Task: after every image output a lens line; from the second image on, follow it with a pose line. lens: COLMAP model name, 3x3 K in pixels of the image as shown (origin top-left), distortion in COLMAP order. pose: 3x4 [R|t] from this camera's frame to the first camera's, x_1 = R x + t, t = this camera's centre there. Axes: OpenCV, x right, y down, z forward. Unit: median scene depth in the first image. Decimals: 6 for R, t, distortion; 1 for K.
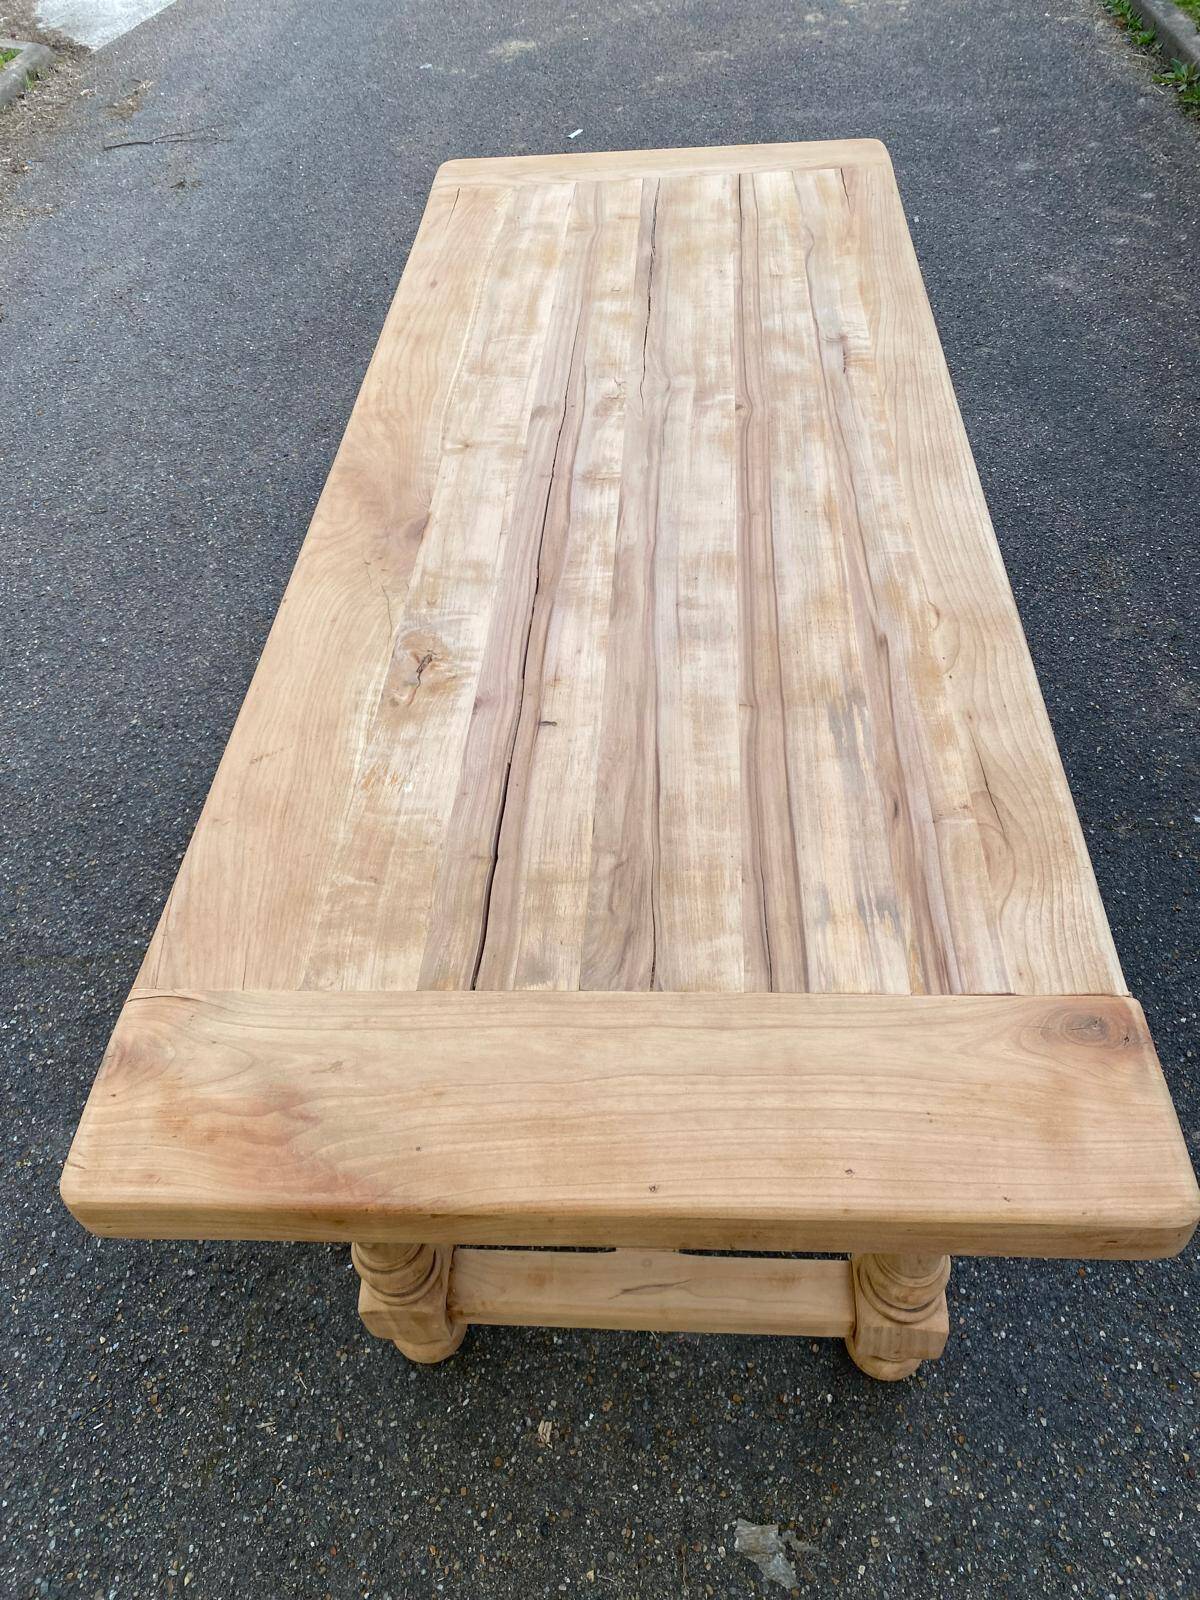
lens RADIAL K [[1220.5, 0, 589.9], [0, 1220.5, 793.7], [0, 0, 1]] dist [0.022384, -0.022225]
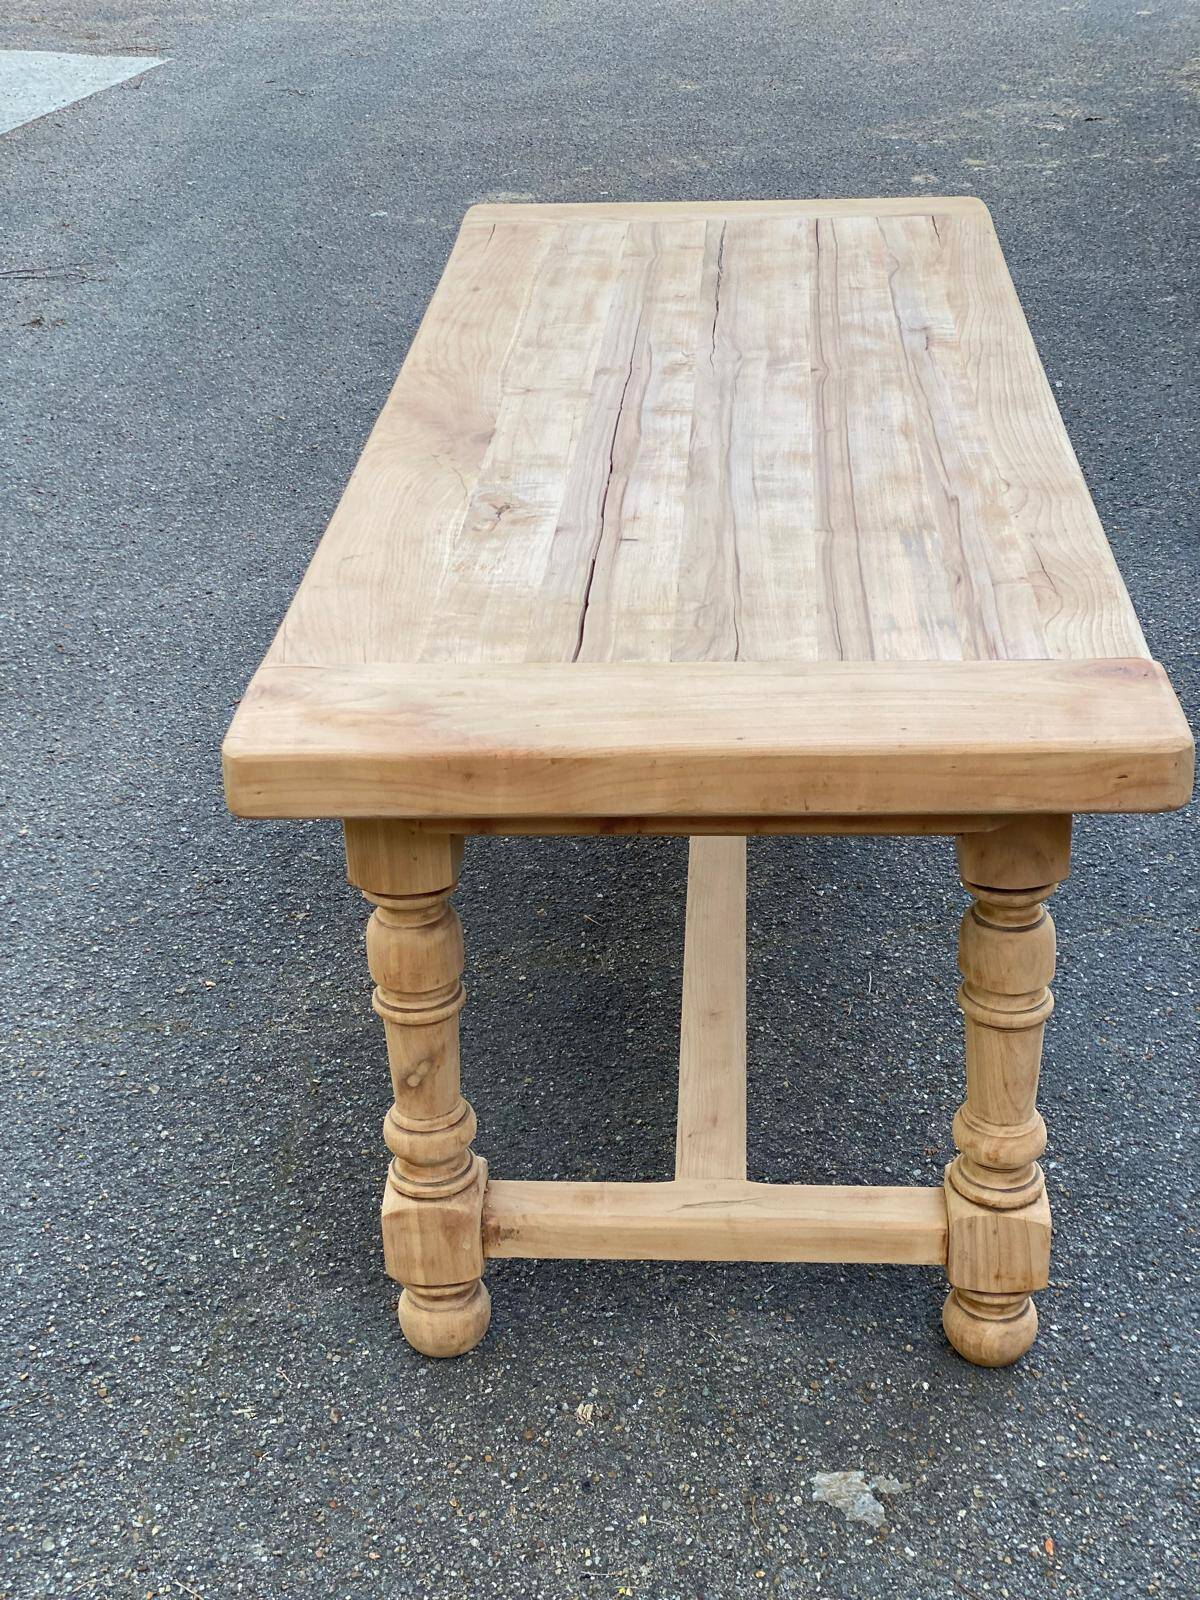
lens RADIAL K [[2387.3, 0, 589.3], [0, 2387.3, 802.9], [0, 0, 1]] dist [0.124718, 0.000000]
pose [[0.999136, 0.038148, 0.016473, -0.078467], [-0.030215, 0.939137, -0.342211, 0.709623], [-0.028525, 0.341418, 0.939479, -0.695939]]
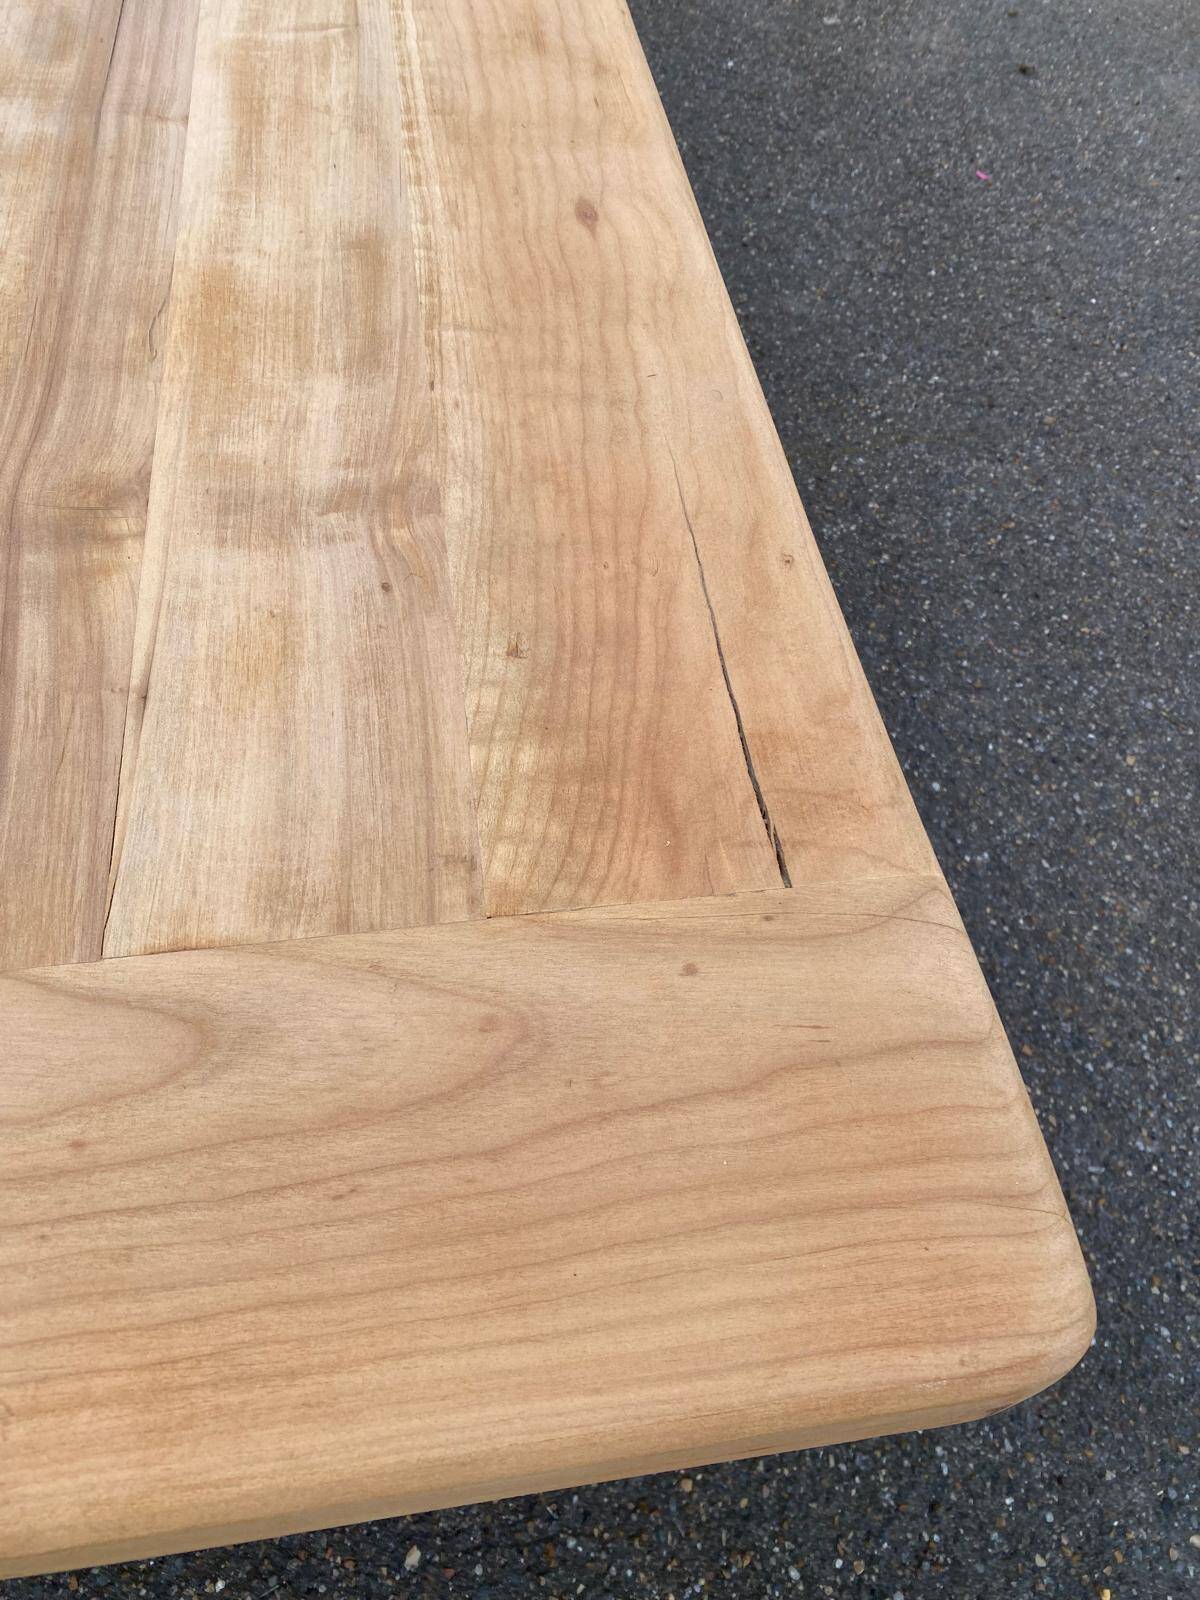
lens RADIAL K [[1220.5, 0, 593.8], [0, 1220.5, 772.3], [0, 0, 1]] dist [0.022384, -0.022225]
pose [[-0.979579, 0.168168, -0.110201, -0.093270], [-0.143009, -0.197505, 0.969814, -0.991094], [0.141326, 0.965770, 0.217522, 1.414472]]
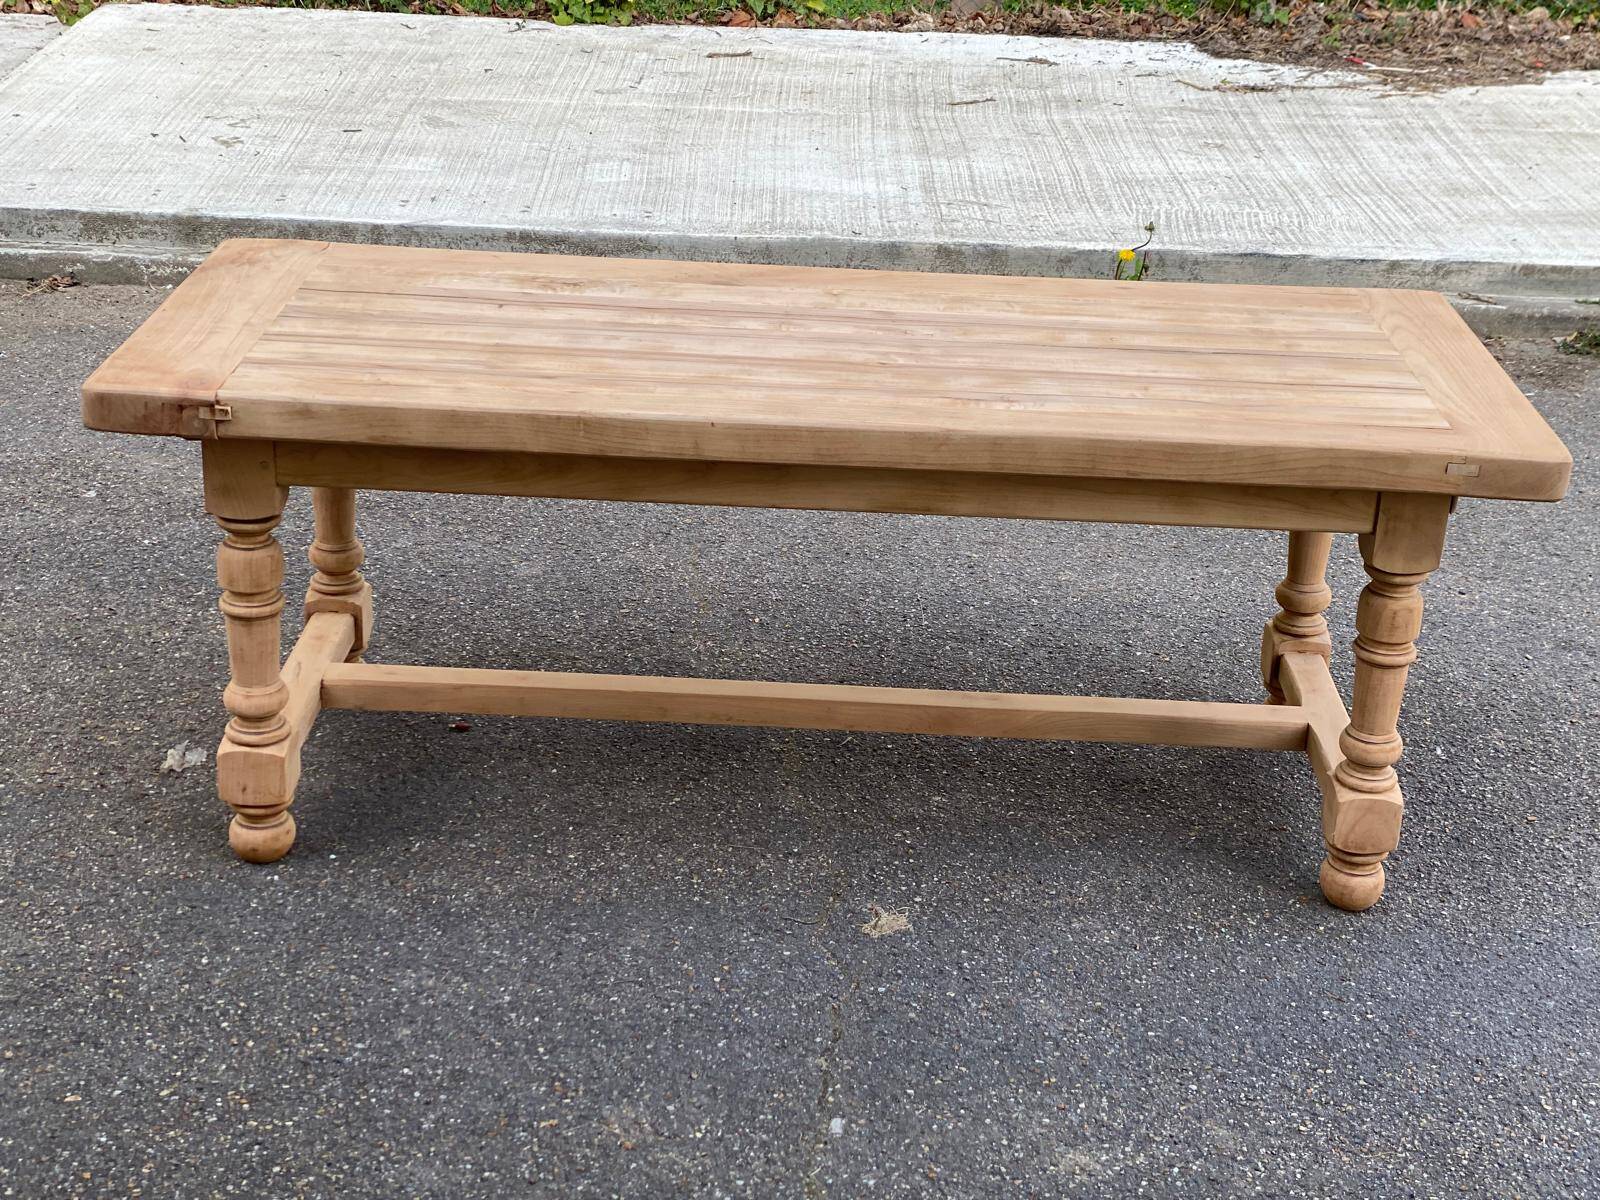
lens RADIAL K [[2387.3, 0, 805.1], [0, 2387.3, 592.2], [0, 0, 1]] dist [0.124718, 0.000000]
pose [[0.033380, 0.456257, -0.889222, 2.405598], [-0.755943, 0.593535, 0.276164, -0.823499], [0.653786, 0.662983, 0.364716, 0.317342]]
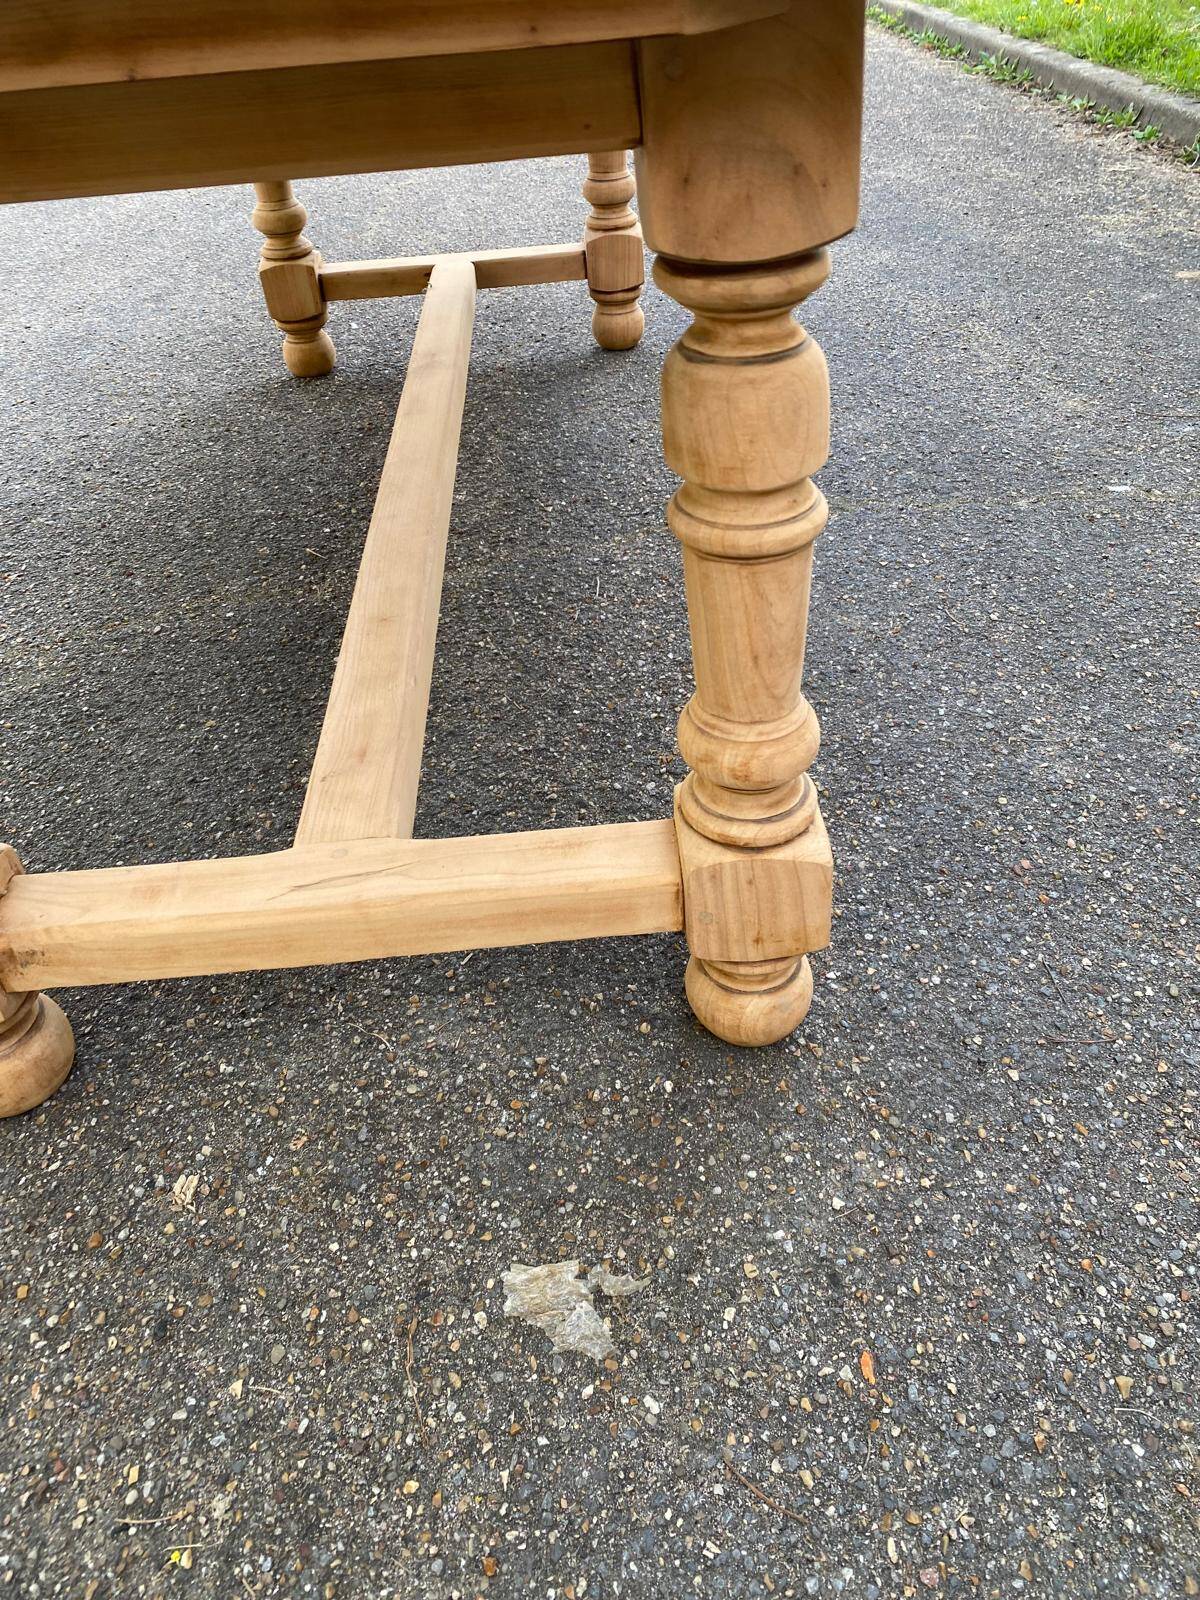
lens RADIAL K [[1220.5, 0, 616.8], [0, 1220.5, 788.6], [0, 0, 1]] dist [0.022384, -0.022225]
pose [[0.993669, -0.065880, 0.091002, 0.128510], [0.080576, 0.982377, -0.168649, 0.460940], [-0.078287, 0.174914, 0.981466, 0.395137]]
